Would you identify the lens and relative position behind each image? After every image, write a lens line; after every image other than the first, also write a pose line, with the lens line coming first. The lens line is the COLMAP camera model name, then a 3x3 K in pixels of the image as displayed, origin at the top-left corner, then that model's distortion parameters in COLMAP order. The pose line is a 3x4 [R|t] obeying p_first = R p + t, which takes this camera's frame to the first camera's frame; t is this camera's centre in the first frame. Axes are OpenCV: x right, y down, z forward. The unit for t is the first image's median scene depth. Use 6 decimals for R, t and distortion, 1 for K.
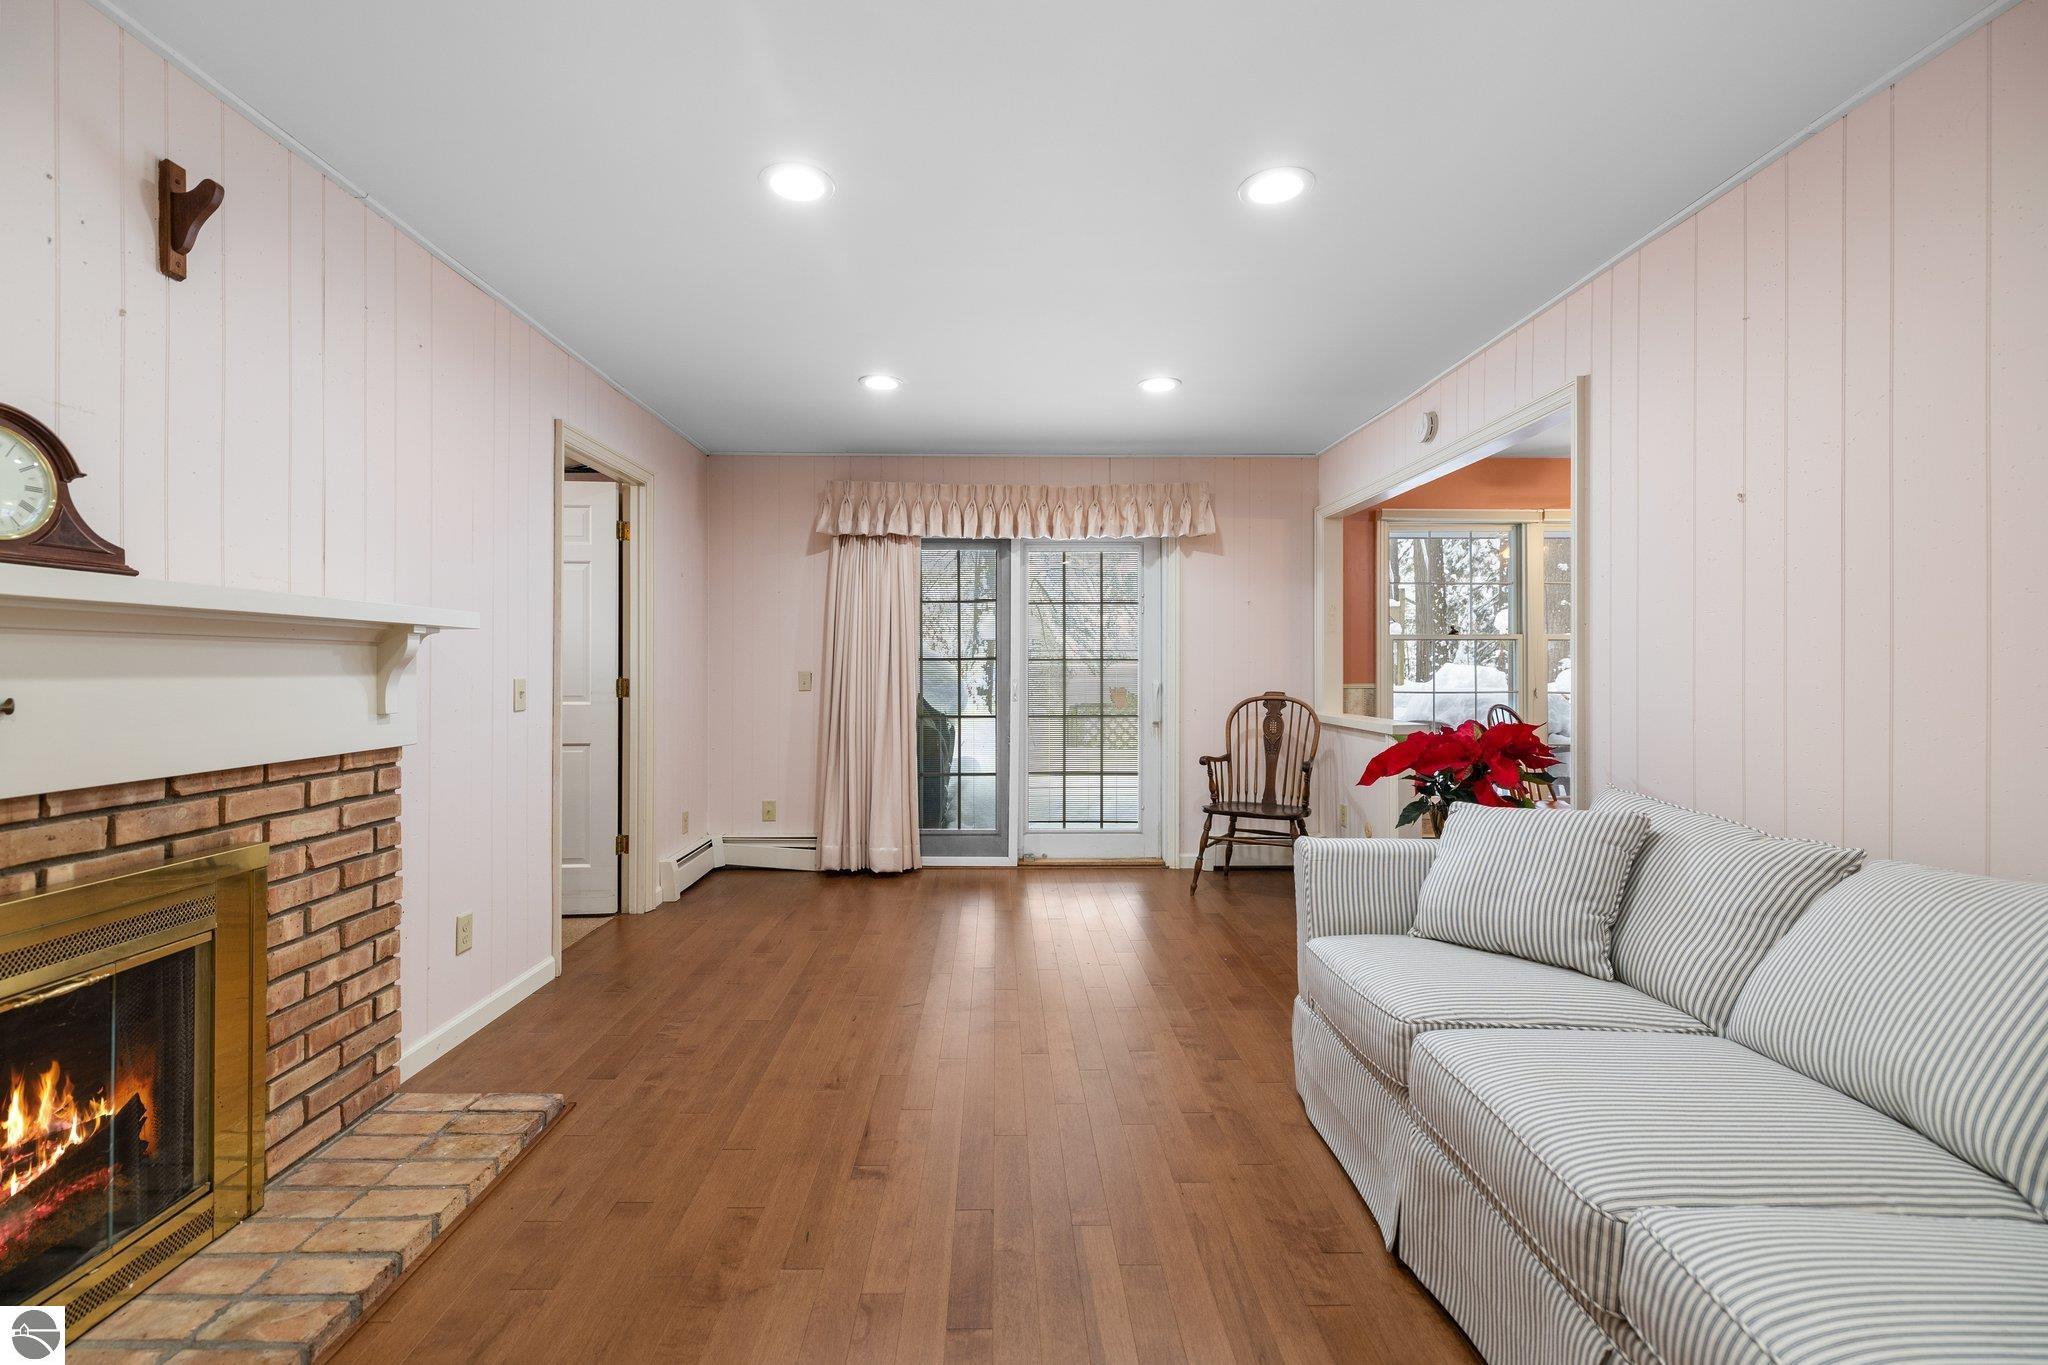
lens RADIAL K [[868.9, 0, 1012.6], [0, 868.9, 670.5], [0, 0, 1]] dist [0.000591, -0.000003]
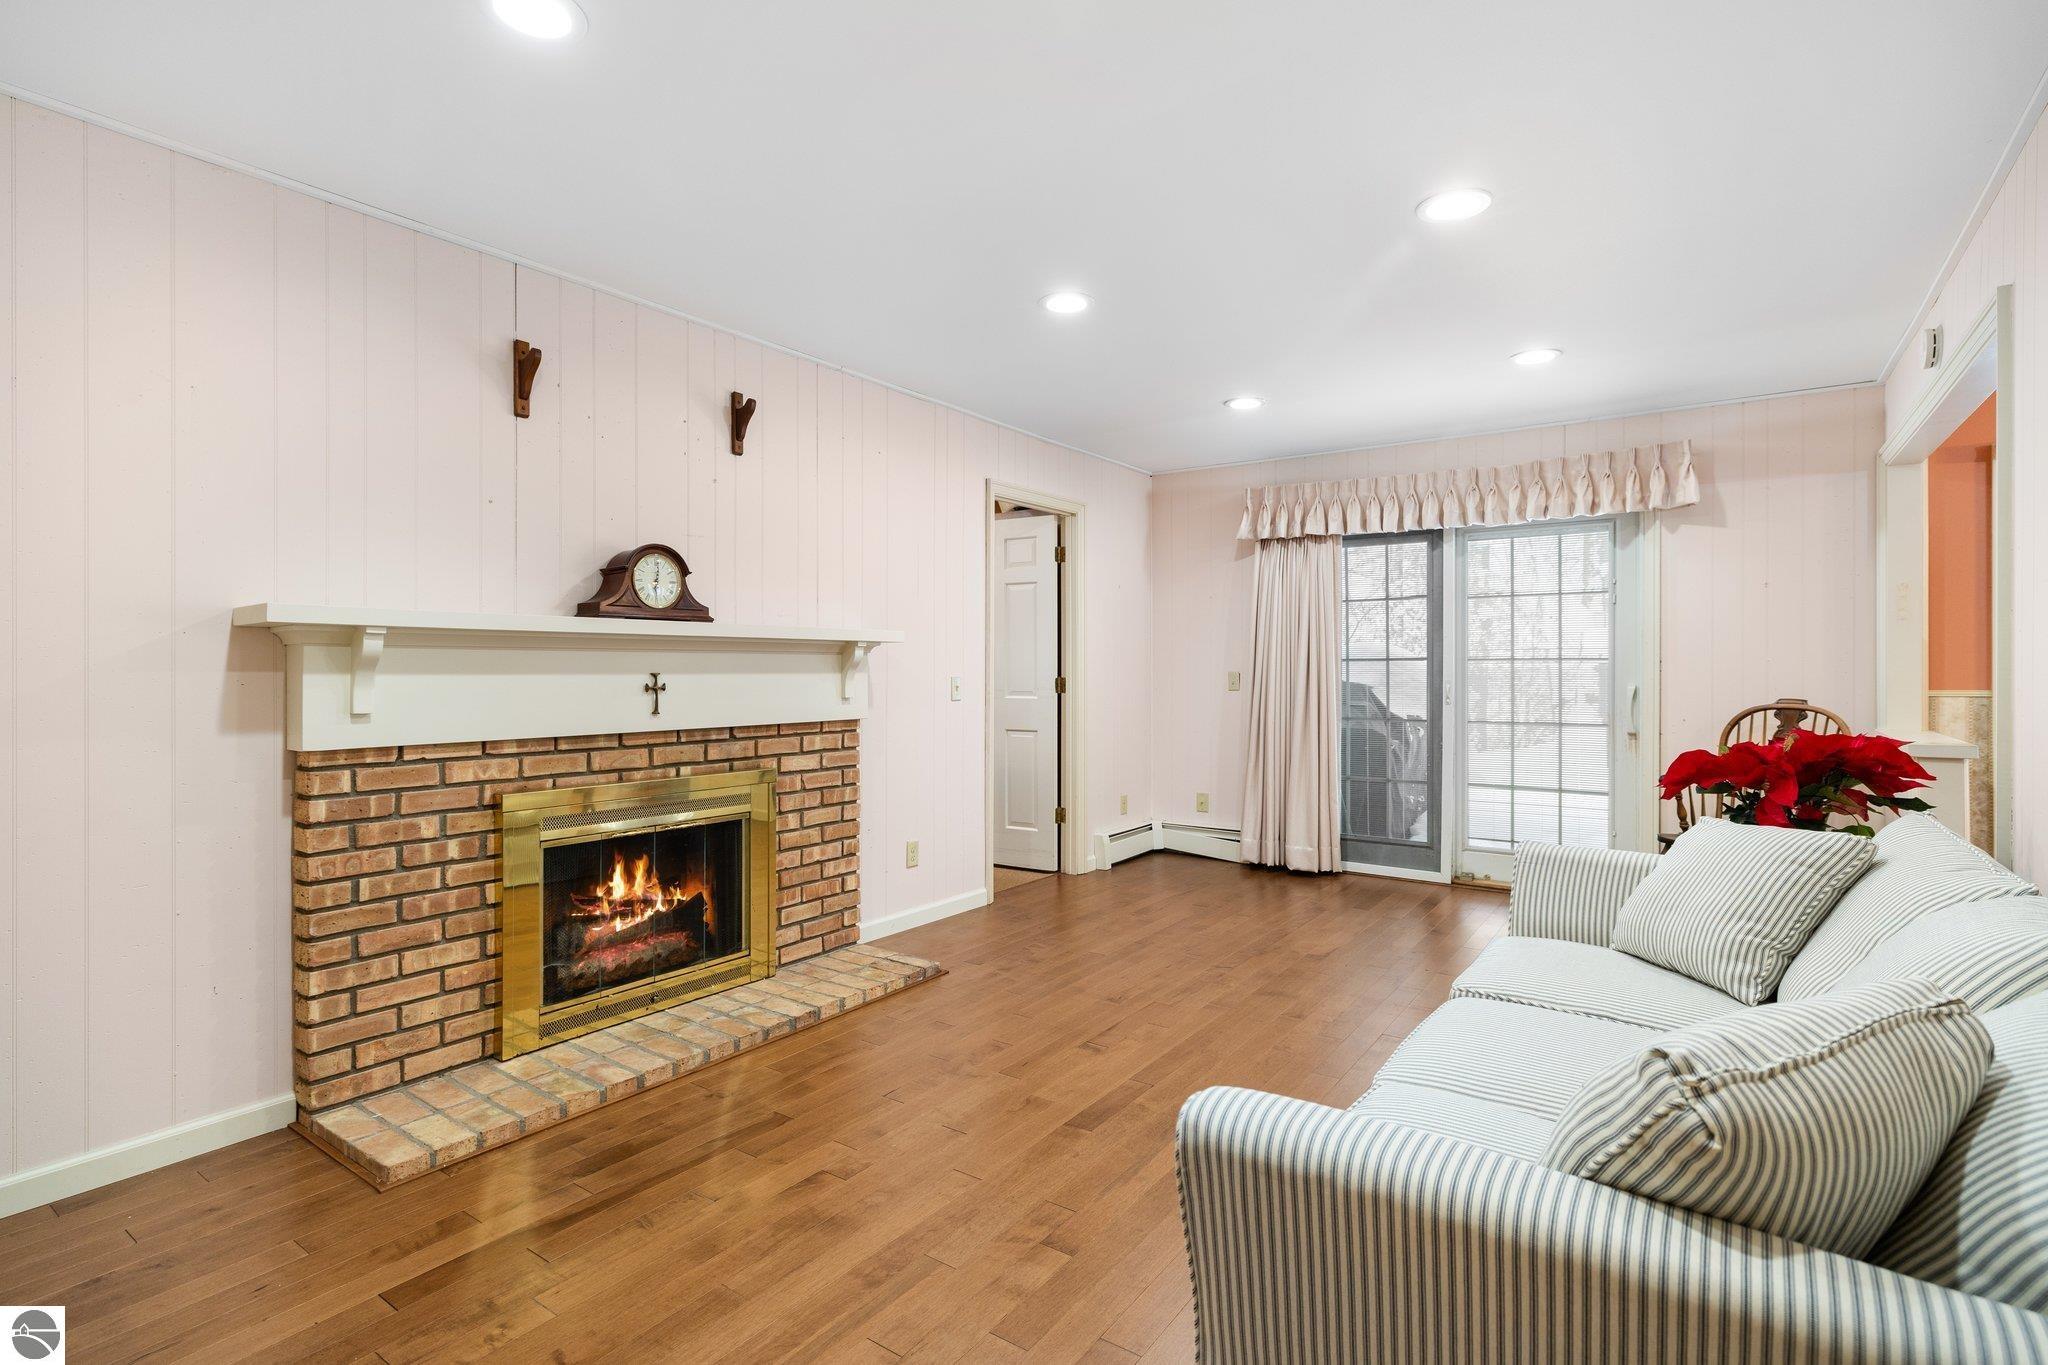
lens RADIAL K [[997.7, 0, 1024.0], [0, 997.7, 682.5], [0, 0, 1]] dist [-0.000837, -0.000087]
pose [[0.809172, 0.008141, -0.587515, 0.598339], [-0.001451, 0.999929, 0.011858, -0.000001], [0.587569, -0.008743, 0.809127, -0.273482]]
